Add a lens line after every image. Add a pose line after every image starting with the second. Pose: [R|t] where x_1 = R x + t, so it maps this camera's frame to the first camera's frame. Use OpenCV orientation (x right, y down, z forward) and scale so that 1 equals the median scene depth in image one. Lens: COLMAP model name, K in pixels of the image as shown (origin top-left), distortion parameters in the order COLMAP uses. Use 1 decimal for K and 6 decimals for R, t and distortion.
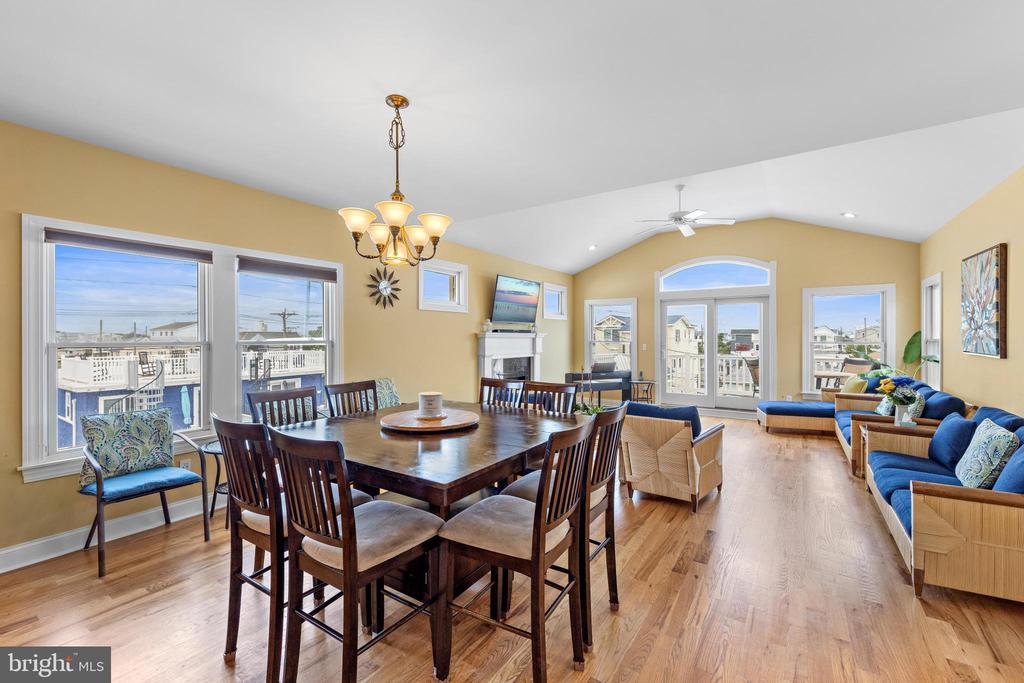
lens RADIAL K [[422.5, 0, 514.1], [0, 422.5, 338.8], [0, 0, 1]] dist [0.006060, -0.000439]
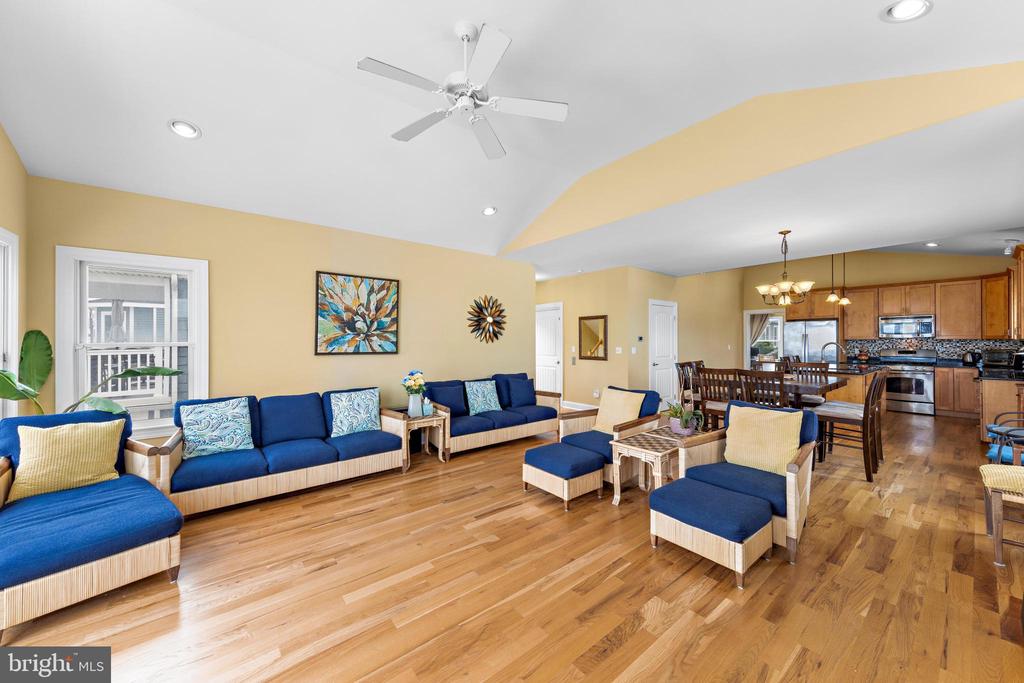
lens RADIAL K [[370.9, 0, 514.9], [0, 370.9, 339.6], [0, 0, 1]] dist [0.000444, 0.000061]
pose [[-0.954785, 0.005862, 0.297238, 0.193737], [0.006360, 0.999980, 0.000709, -0.002439], [-0.297228, 0.002567, -0.954803, 1.272613]]
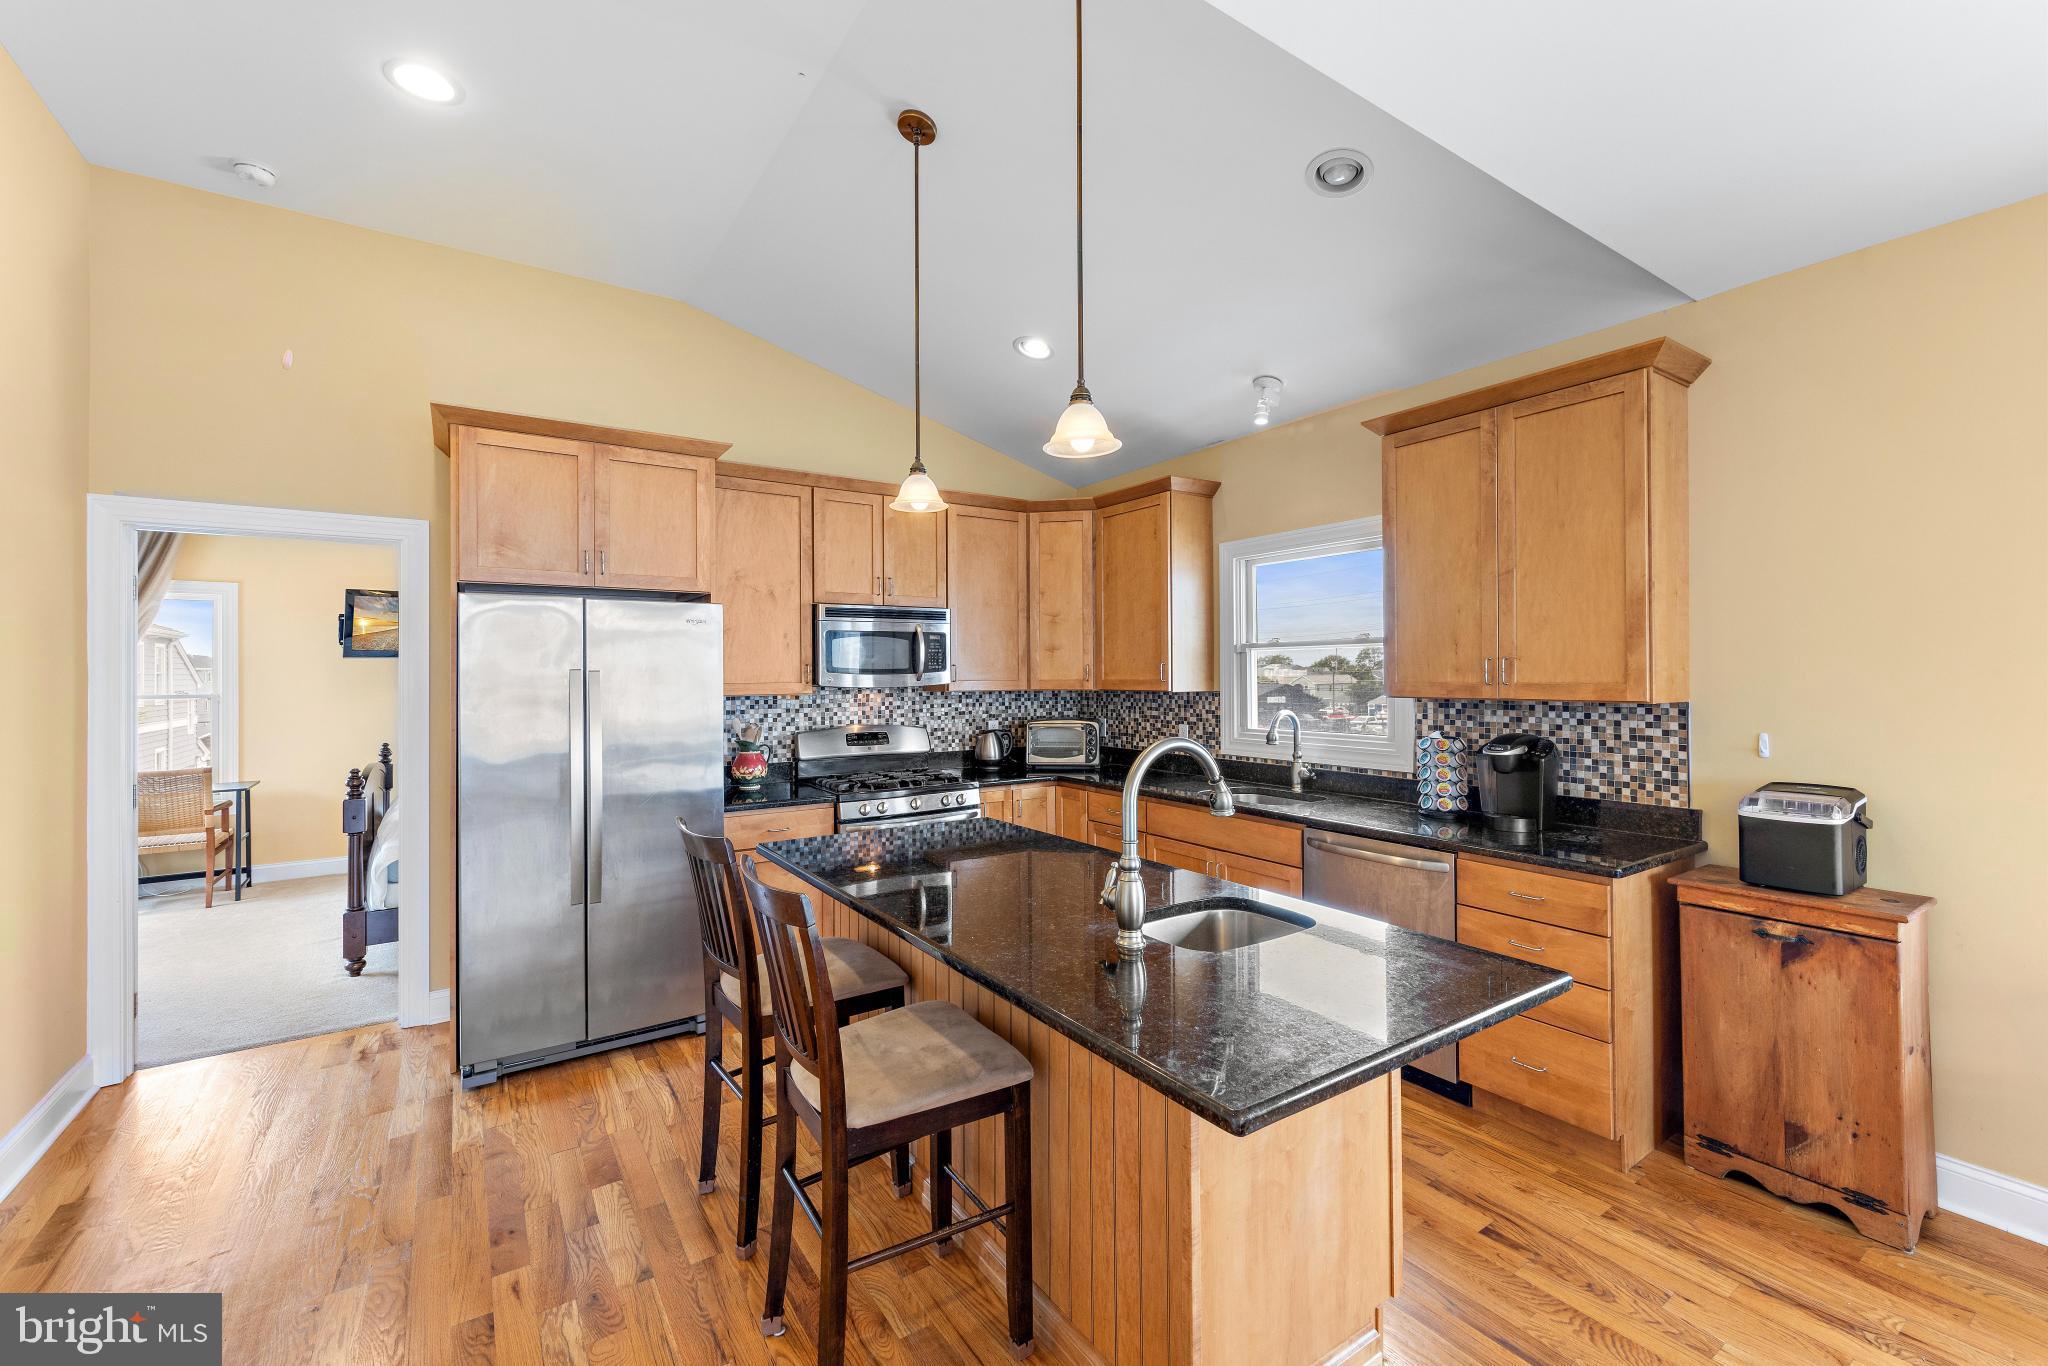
lens RADIAL K [[845.0, 0, 1031.4], [0, 845.0, 668.0], [0, 0, 1]] dist [0.006060, -0.000439]
pose [[-0.370168, -0.000895, -0.928964, -0.014358], [0.002406, 0.999995, -0.001922, -0.014945], [0.928962, -0.002946, -0.370164, 0.148055]]
